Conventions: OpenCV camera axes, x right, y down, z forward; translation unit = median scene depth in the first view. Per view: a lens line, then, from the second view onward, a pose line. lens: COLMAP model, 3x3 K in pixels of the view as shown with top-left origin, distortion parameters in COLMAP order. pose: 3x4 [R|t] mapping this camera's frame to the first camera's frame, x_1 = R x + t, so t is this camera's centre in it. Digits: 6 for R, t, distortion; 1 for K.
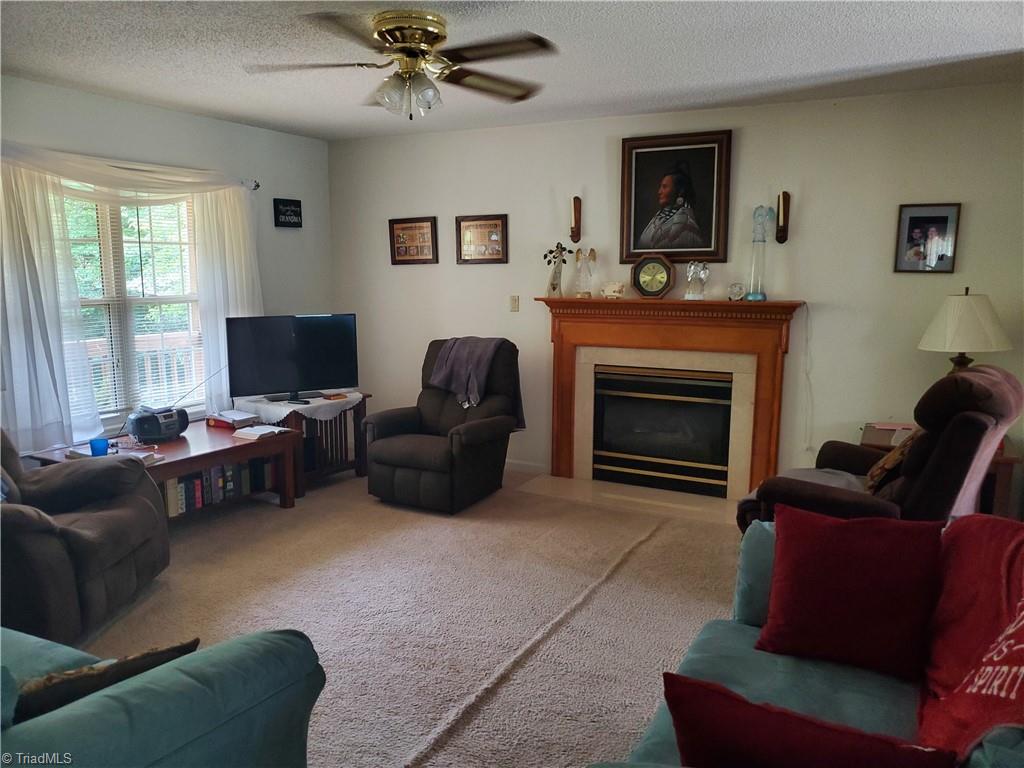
lens RADIAL K [[810.0, 0, 500.9], [0, 810.0, 396.4], [0, 0, 1]] dist [0.030348, -0.028932]
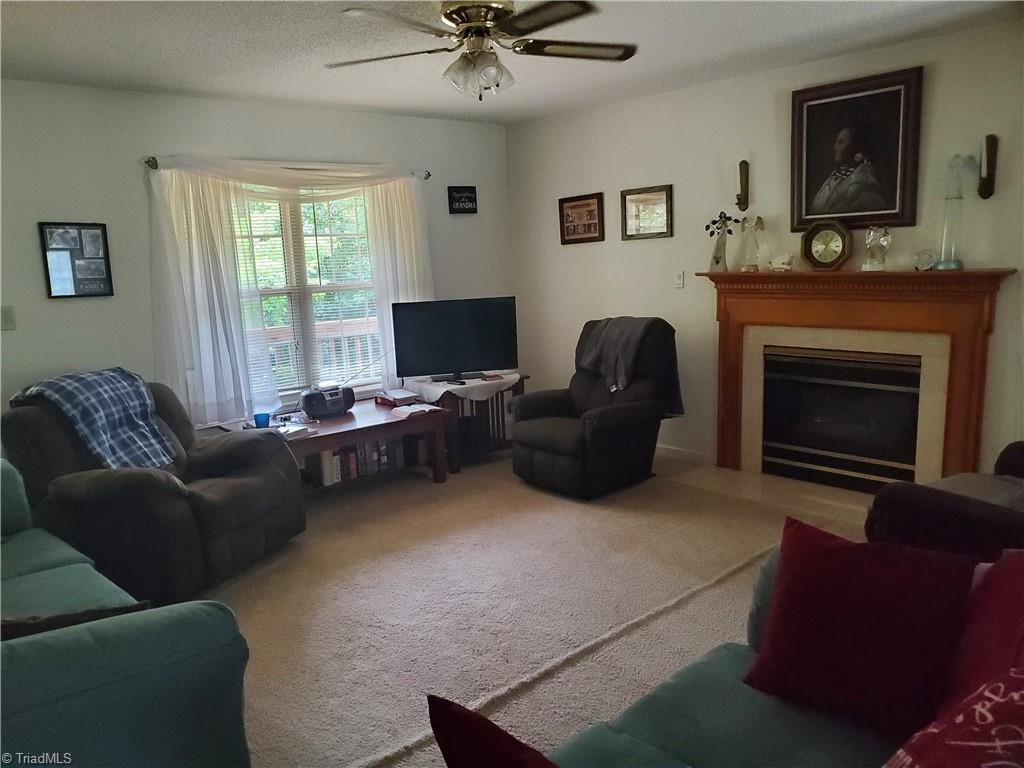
lens RADIAL K [[810.0, 0, 491.3], [0, 810.0, 392.2], [0, 0, 1]] dist [0.030348, -0.028932]
pose [[0.937506, 0.019405, -0.347428, 0.162083], [-0.011390, 0.999620, 0.025098, -0.007412], [0.347783, -0.019572, 0.937371, 0.046753]]
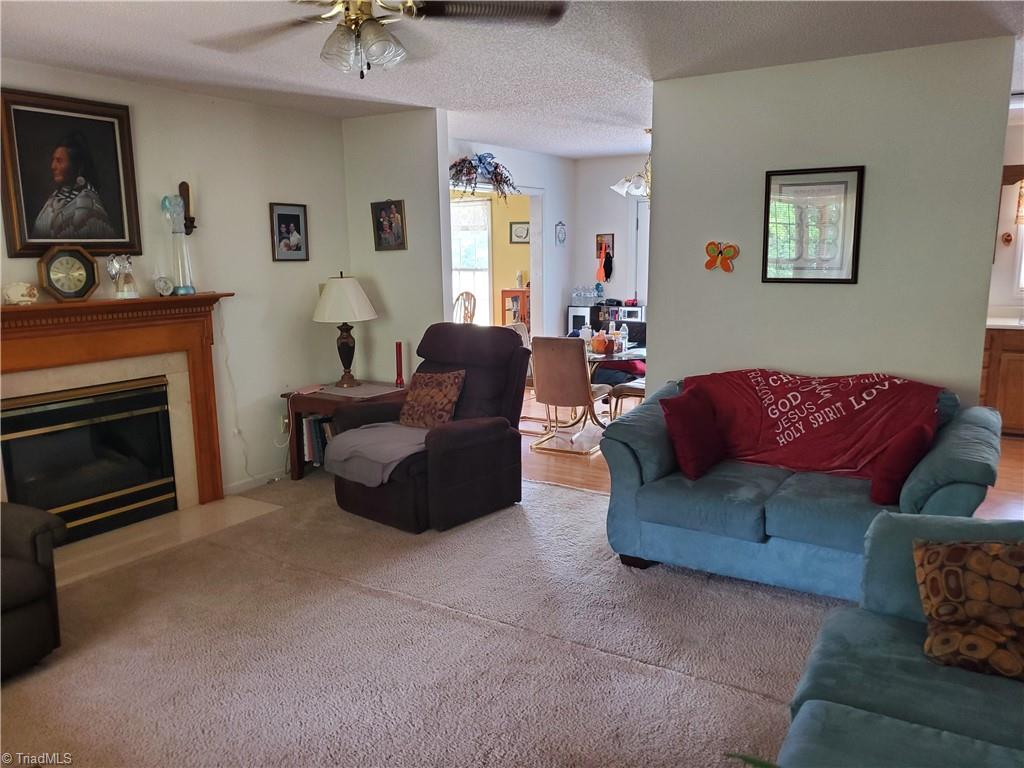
lens RADIAL K [[810.0, 0, 518.7], [0, 810.0, 392.3], [0, 0, 1]] dist [0.030348, -0.028932]
pose [[0.058937, -0.178922, 0.982096, -0.605889], [0.166576, 0.971776, 0.167045, -0.098171], [-0.984266, 0.153749, 0.087078, 0.533764]]
